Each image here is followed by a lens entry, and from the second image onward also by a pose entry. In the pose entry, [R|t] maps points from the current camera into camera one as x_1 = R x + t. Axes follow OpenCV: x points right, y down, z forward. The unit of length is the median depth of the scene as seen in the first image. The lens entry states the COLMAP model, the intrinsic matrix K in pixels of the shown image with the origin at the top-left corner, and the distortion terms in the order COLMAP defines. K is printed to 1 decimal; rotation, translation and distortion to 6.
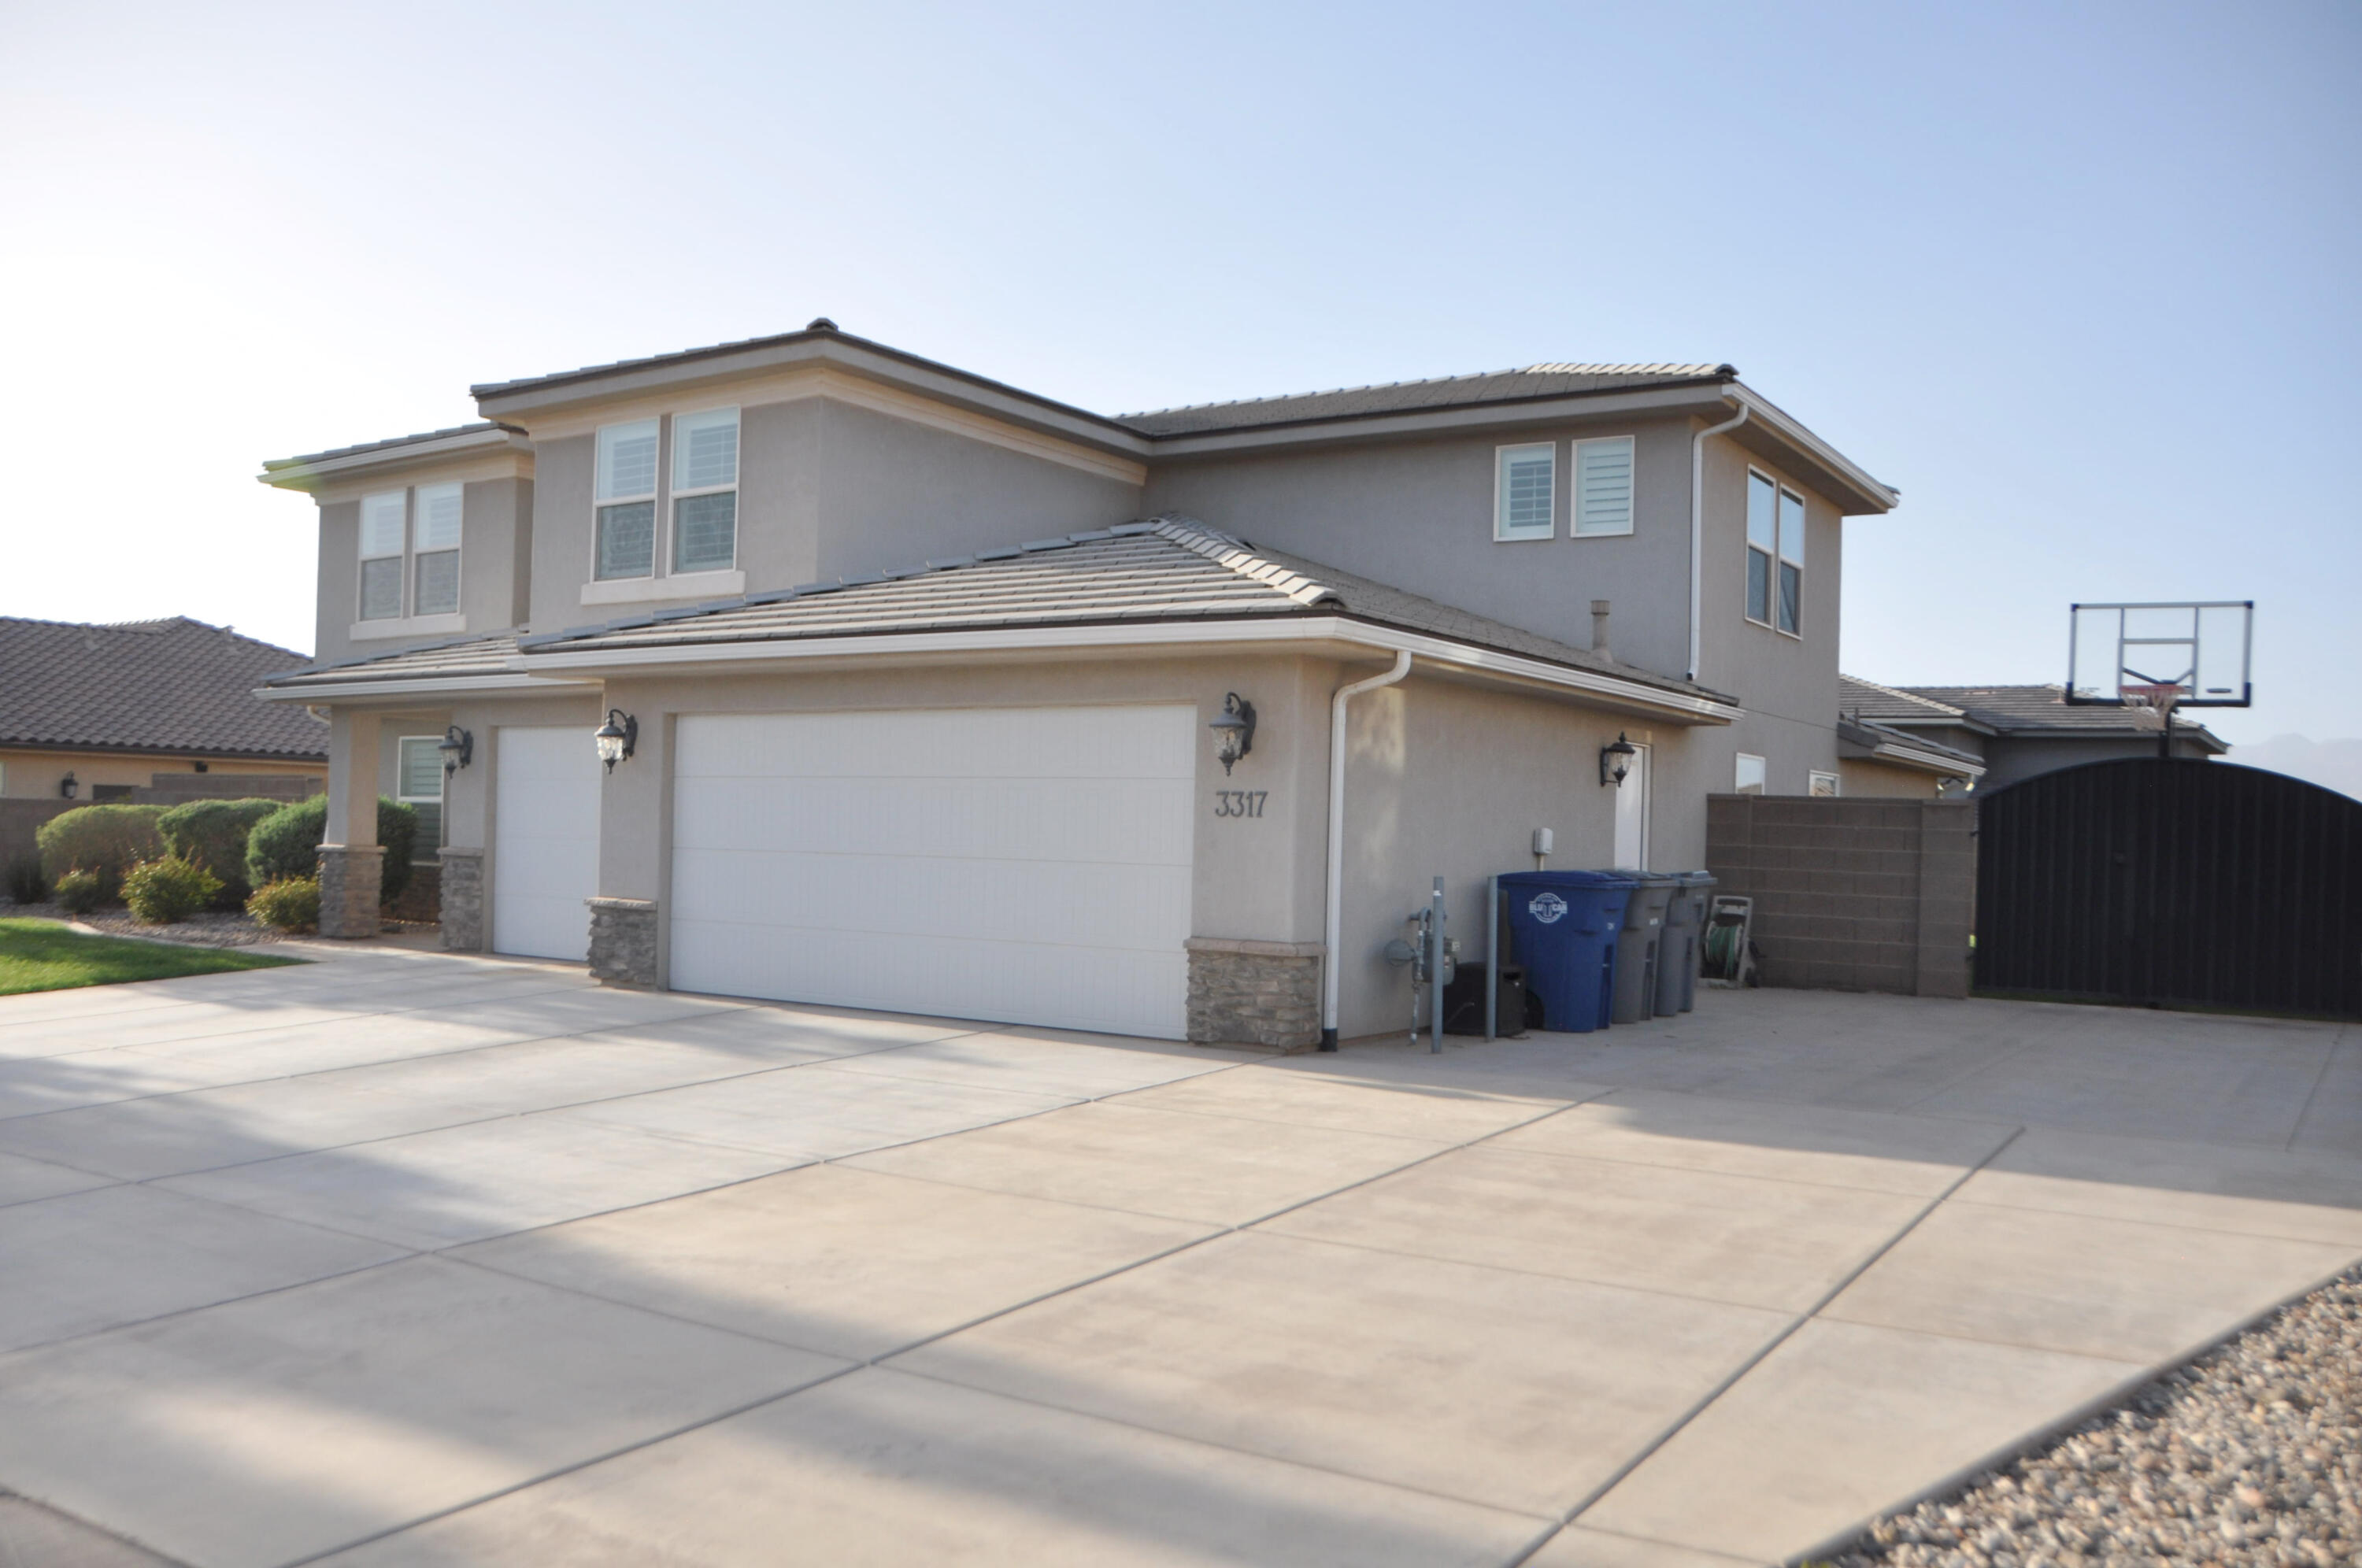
lens RADIAL K [[1866.0, 0, 1178.4], [0, 1866.0, 799.7], [0, 0, 1]] dist [-0.163376, 0.062146]
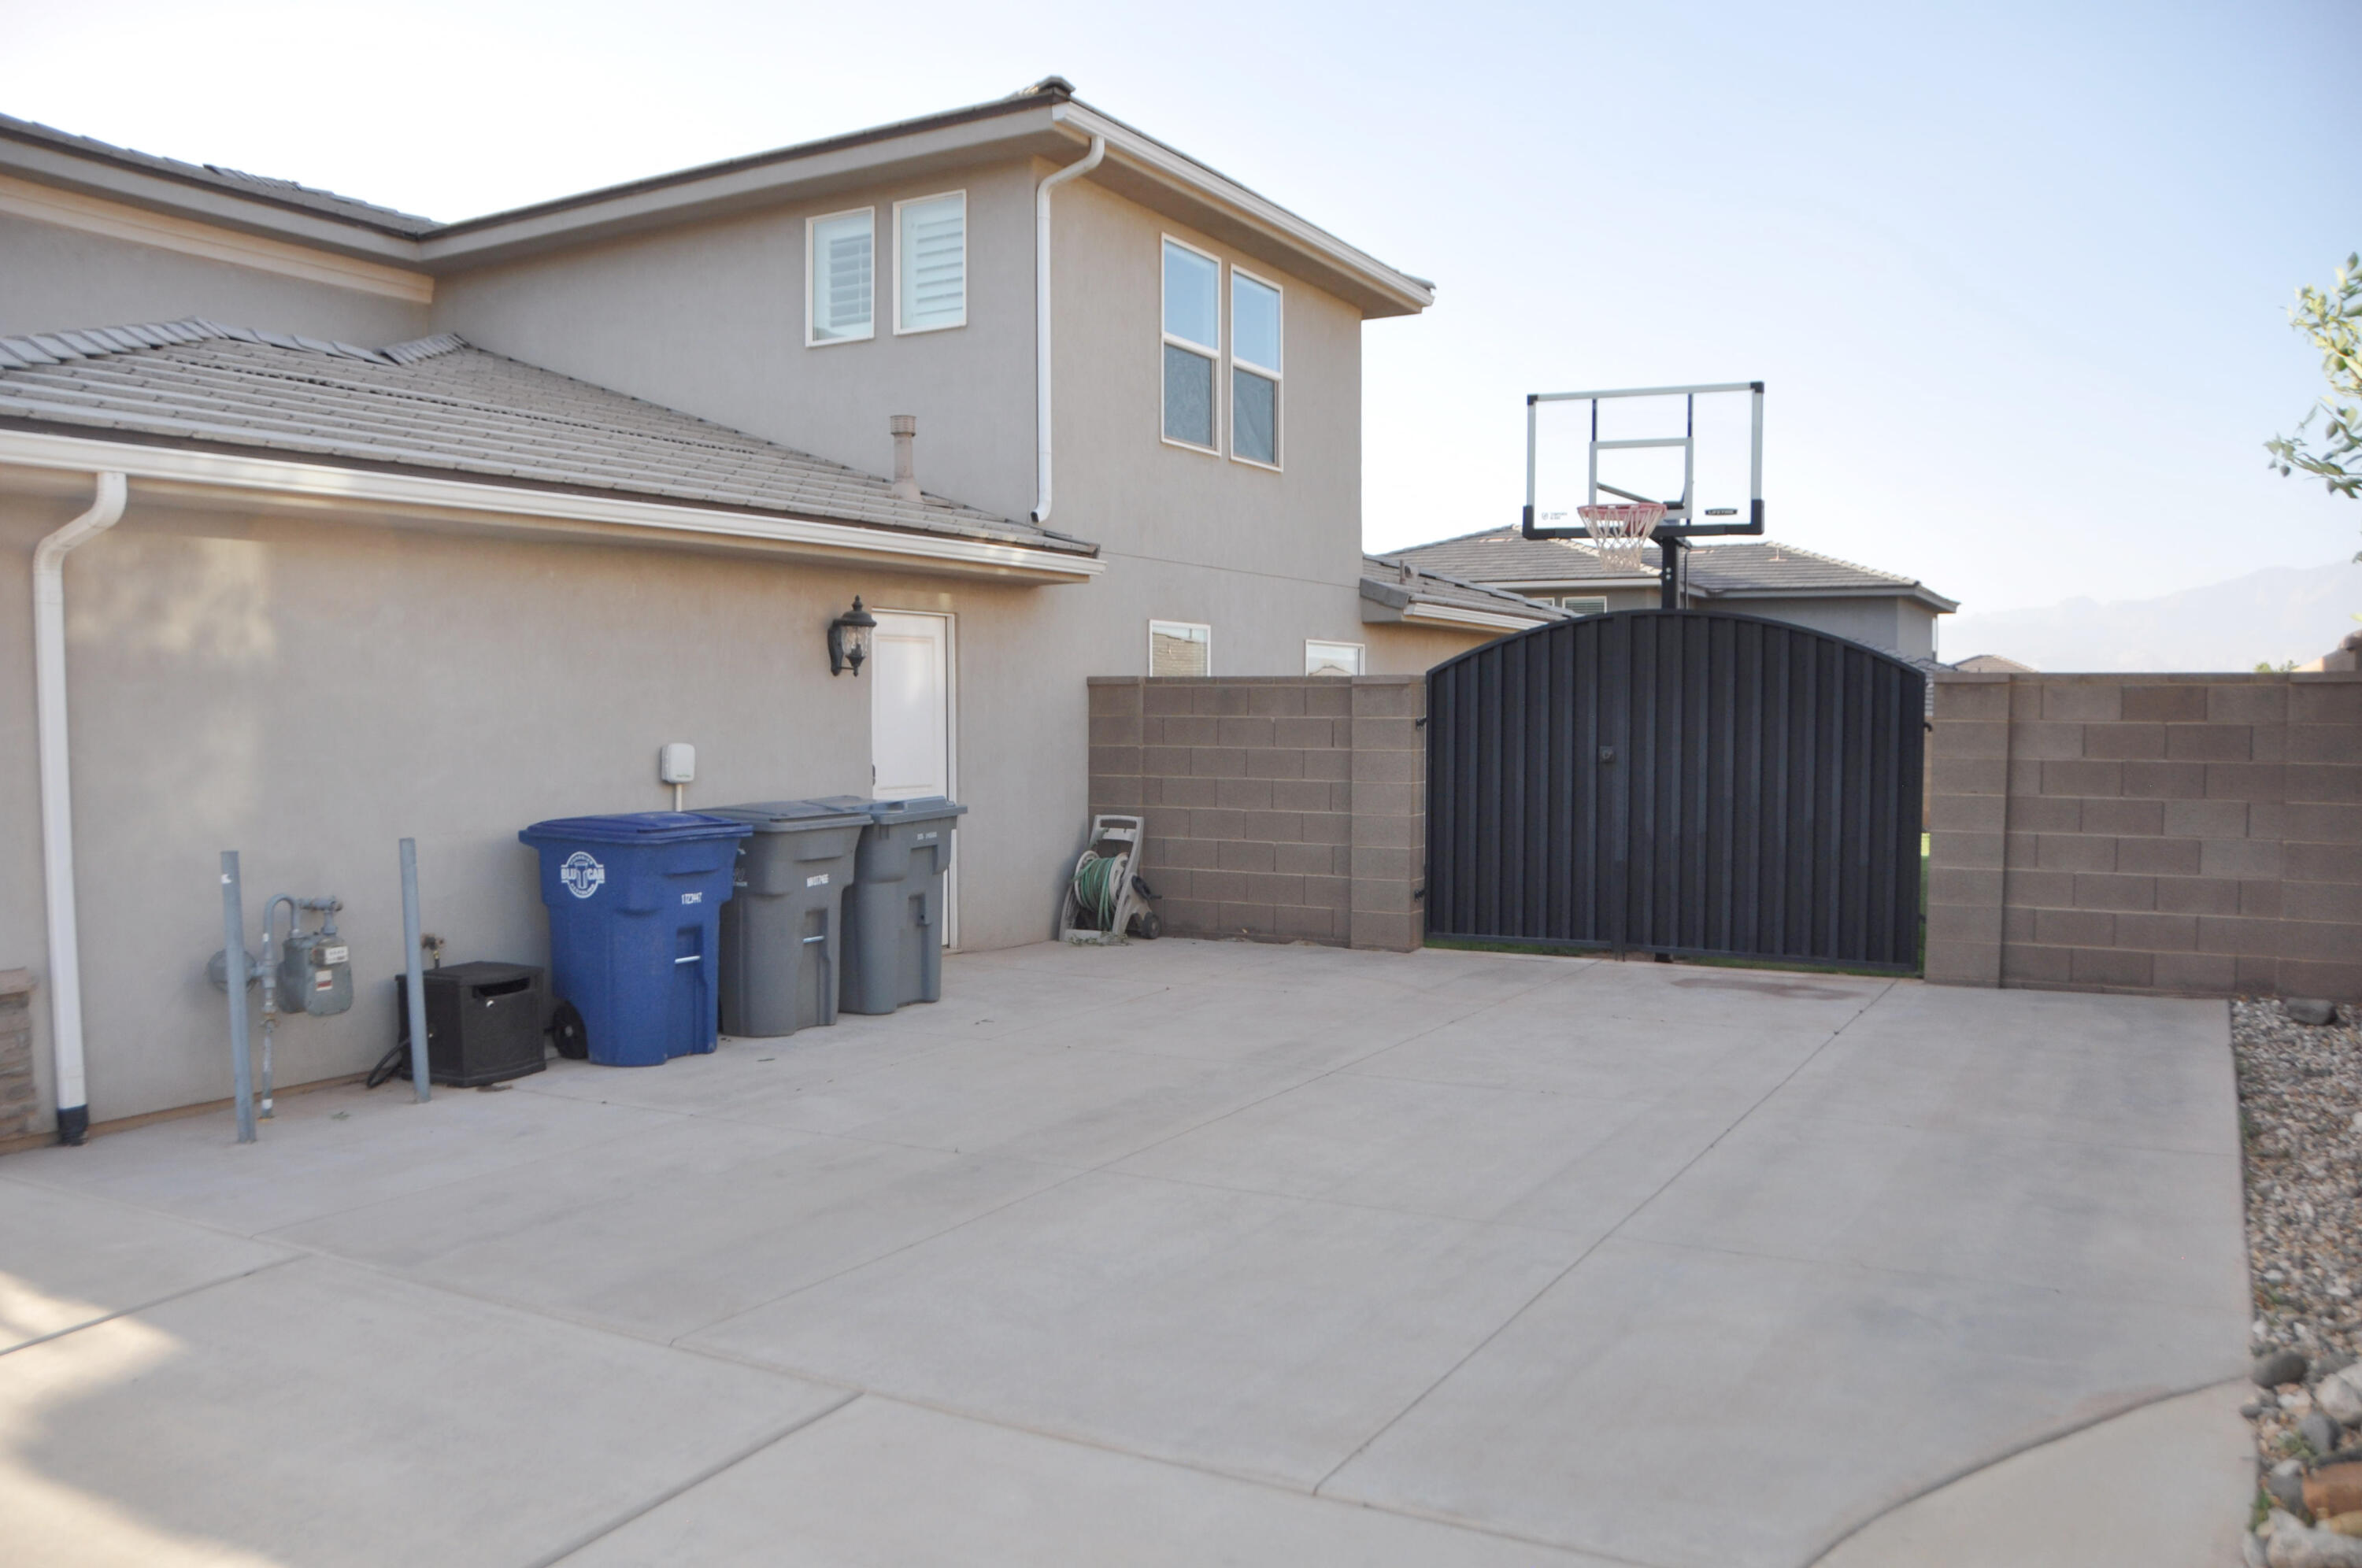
lens RADIAL K [[1866.0, 0, 1195.2], [0, 1866.0, 835.0], [0, 0, 1]] dist [-0.163376, 0.062146]
pose [[0.992640, -0.040059, 0.114282, 0.259432], [0.030540, 0.996009, 0.083863, -0.001581], [-0.117185, -0.079755, 0.989902, 0.267378]]
